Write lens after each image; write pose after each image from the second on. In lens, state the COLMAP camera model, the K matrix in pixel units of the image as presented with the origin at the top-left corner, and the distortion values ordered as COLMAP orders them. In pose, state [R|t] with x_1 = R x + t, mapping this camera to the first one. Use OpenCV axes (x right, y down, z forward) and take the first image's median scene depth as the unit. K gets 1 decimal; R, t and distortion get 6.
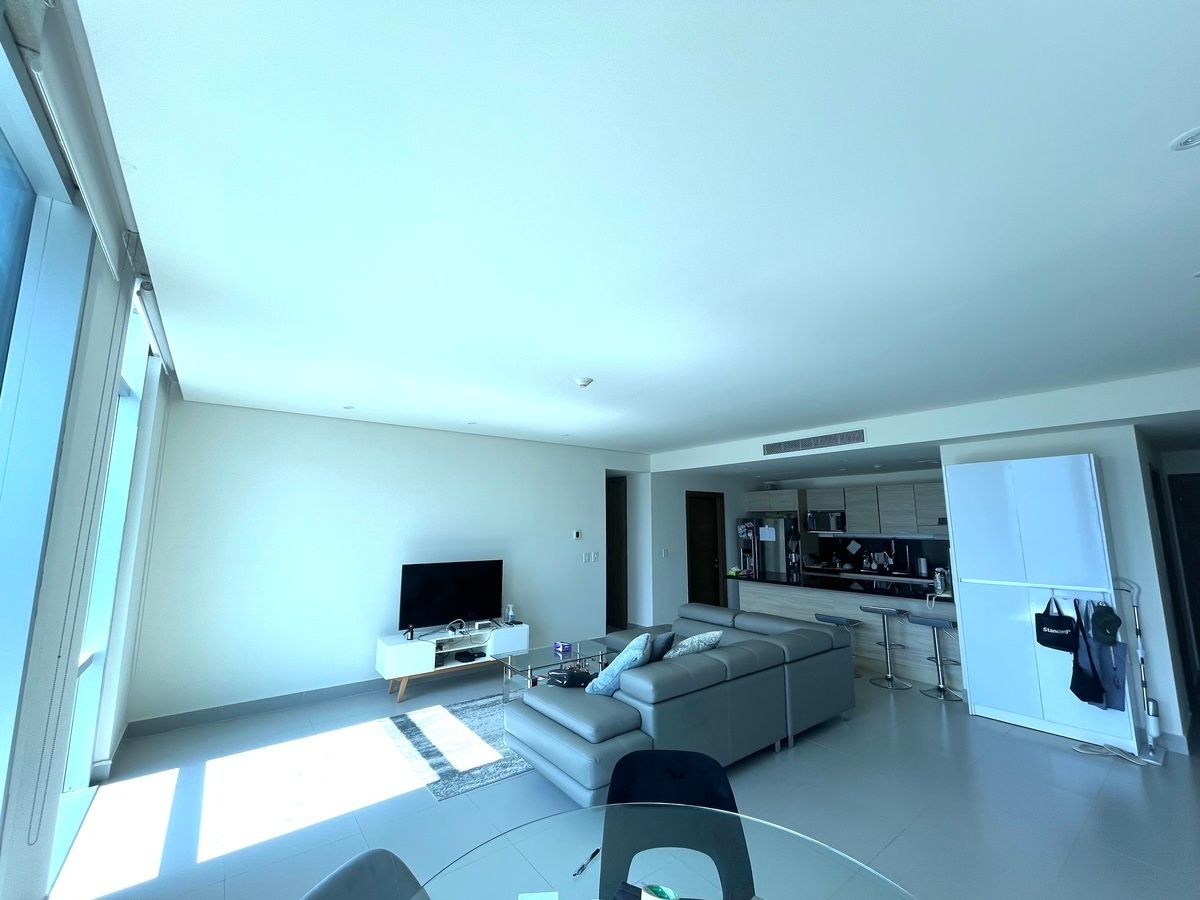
lens RADIAL K [[485.9, 0, 597.1], [0, 485.9, 445.0], [0, 0, 1]] dist [-0.006017, 0.000538]
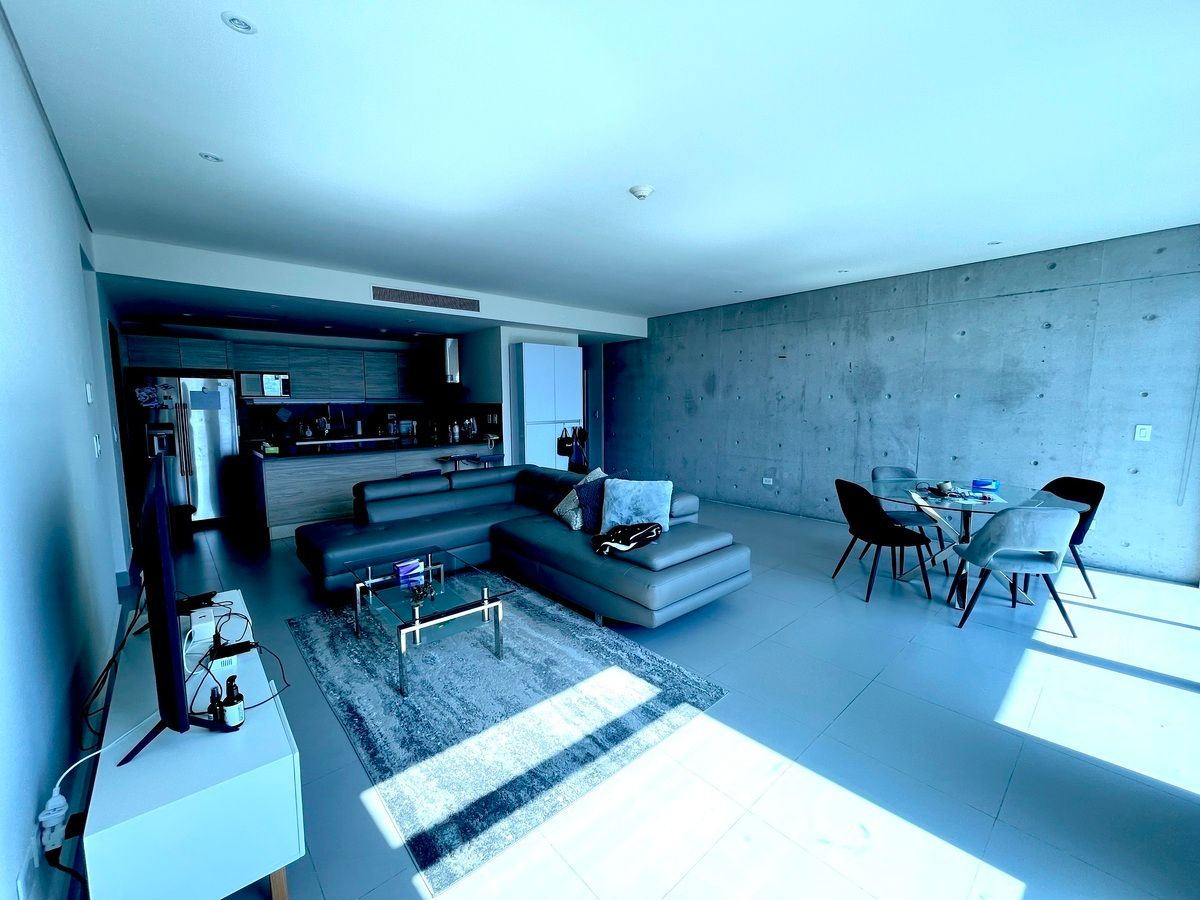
lens RADIAL K [[485.9, 0, 594.2], [0, 485.9, 454.5], [0, 0, 1]] dist [-0.006017, 0.000538]
pose [[-0.070509, -0.110655, 0.991355, -0.813590], [-0.153400, 0.983209, 0.098835, 0.217621], [-0.985645, -0.145105, -0.086300, 1.018755]]
